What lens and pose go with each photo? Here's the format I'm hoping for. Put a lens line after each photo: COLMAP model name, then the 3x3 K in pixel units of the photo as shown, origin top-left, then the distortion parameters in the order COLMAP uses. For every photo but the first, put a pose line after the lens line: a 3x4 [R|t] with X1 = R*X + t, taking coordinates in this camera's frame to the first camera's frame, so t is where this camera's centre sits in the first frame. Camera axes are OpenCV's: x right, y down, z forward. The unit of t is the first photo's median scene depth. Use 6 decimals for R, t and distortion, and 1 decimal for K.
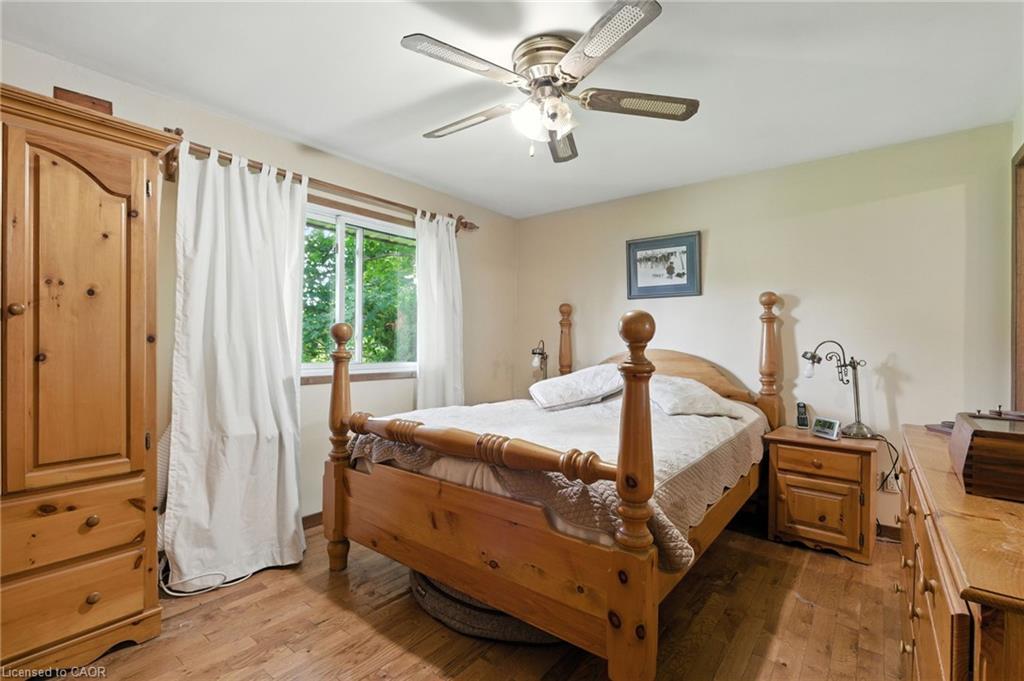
lens RADIAL K [[466.5, 0, 512.0], [0, 466.5, 340.5], [0, 0, 1]] dist [-0.002709, 0.000044]
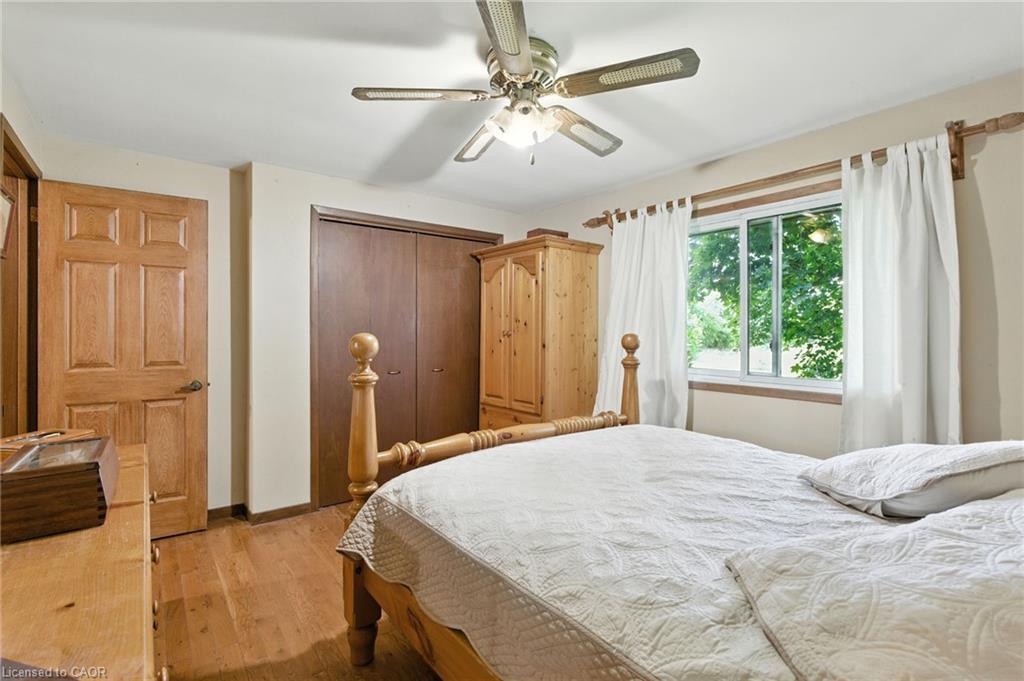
lens RADIAL K [[466.5, 0, 512.0], [0, 466.5, 340.5], [0, 0, 1]] dist [-0.002709, 0.000044]
pose [[-0.225222, 0.008474, -0.974271, 0.721916], [-0.002944, 0.999952, 0.009378, -0.028611], [0.974303, 0.004980, -0.225186, 0.863224]]
